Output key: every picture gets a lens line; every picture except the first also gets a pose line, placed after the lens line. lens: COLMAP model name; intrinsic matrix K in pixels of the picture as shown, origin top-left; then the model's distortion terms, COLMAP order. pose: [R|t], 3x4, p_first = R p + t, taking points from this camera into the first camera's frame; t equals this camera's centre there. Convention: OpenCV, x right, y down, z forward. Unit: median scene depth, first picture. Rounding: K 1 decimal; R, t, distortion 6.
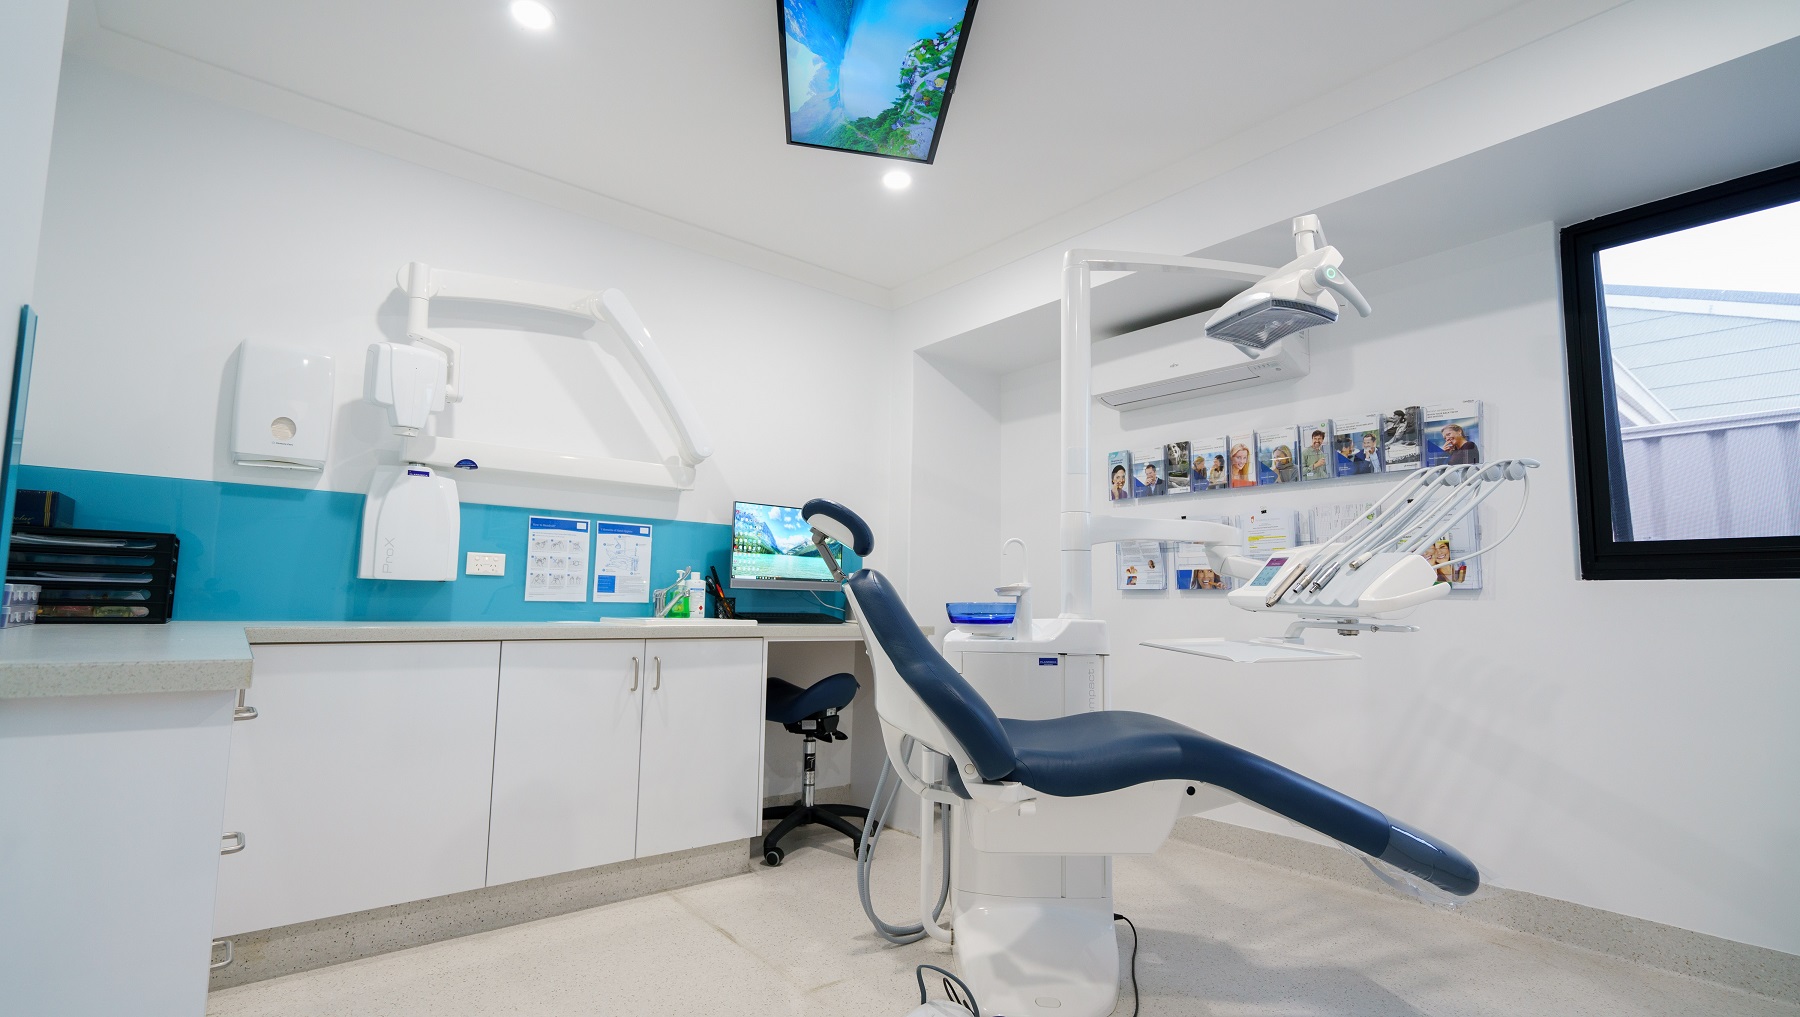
lens RADIAL K [[816.3, 0, 900.0], [0, 816.3, 508.5], [0, 0, 1]] dist [-0.002385, 0.000490]
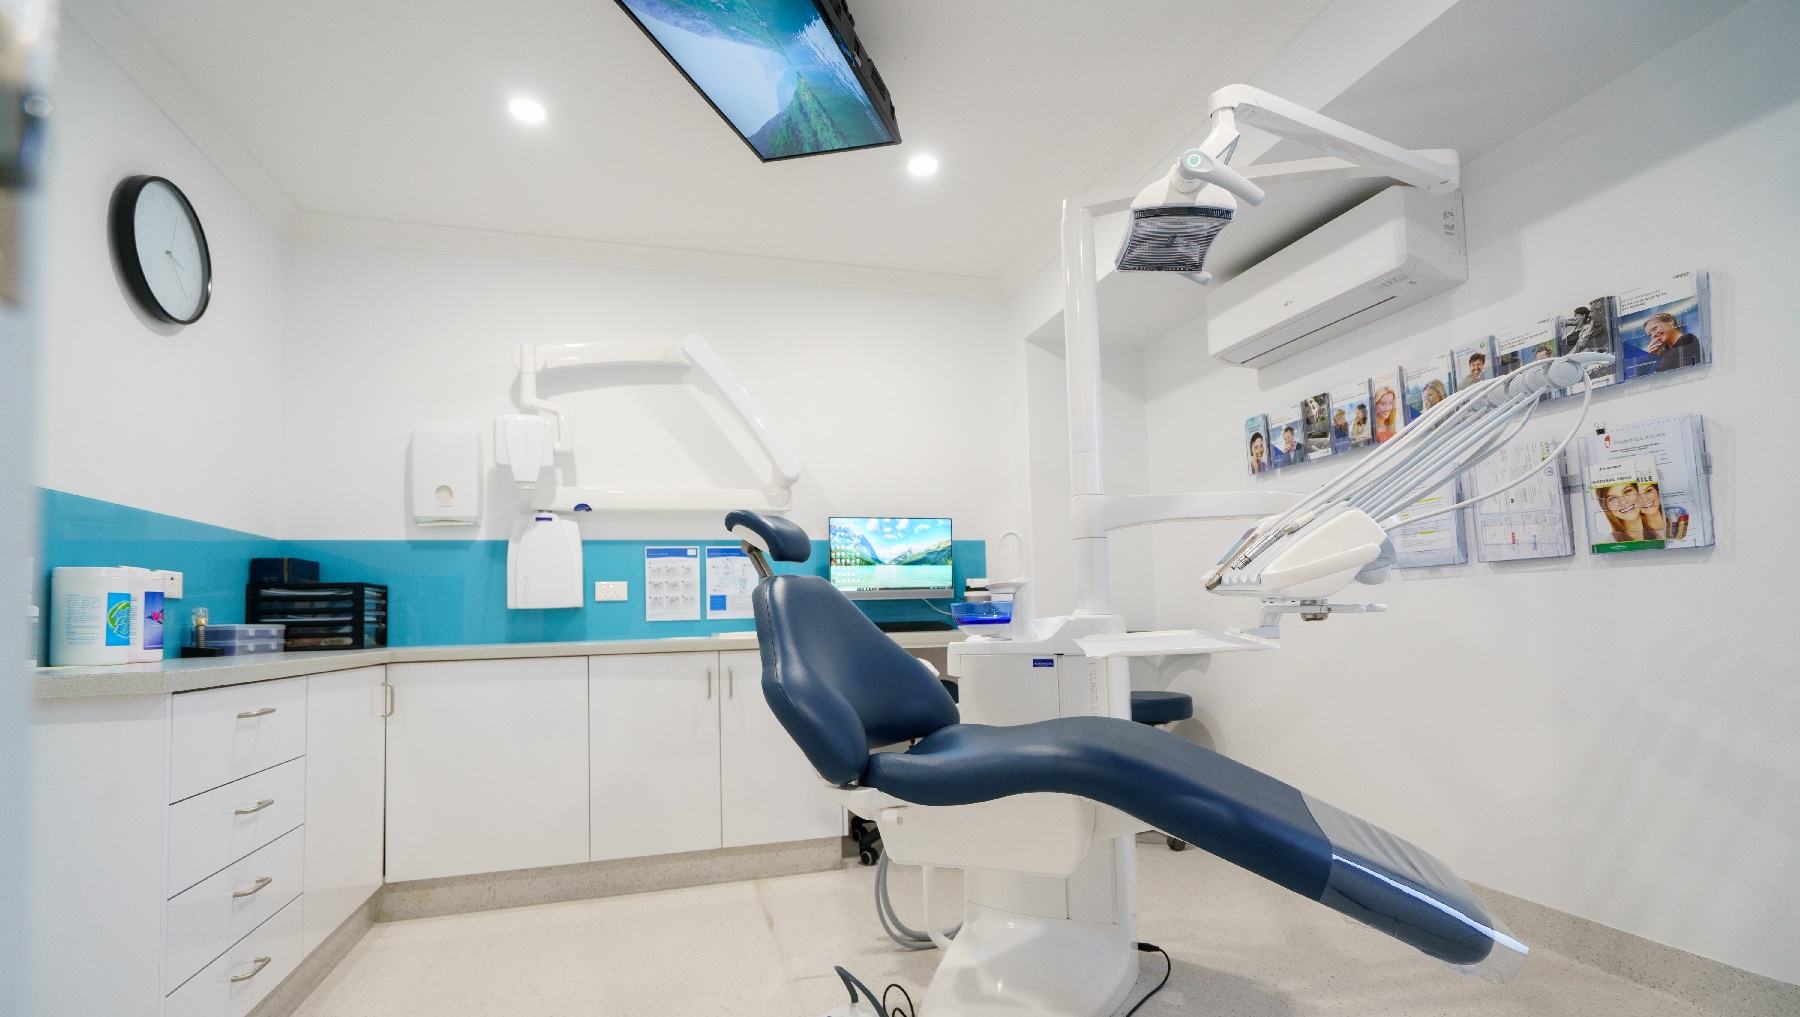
lens RADIAL K [[818.2, 0, 897.3], [0, 818.2, 558.8], [0, 0, 1]] dist [-0.001017, 0.000708]
pose [[0.915359, -0.072067, -0.396136, 0.344131], [0.090438, 0.995512, 0.027869, 0.027175], [0.392350, -0.061336, 0.917769, 0.091406]]
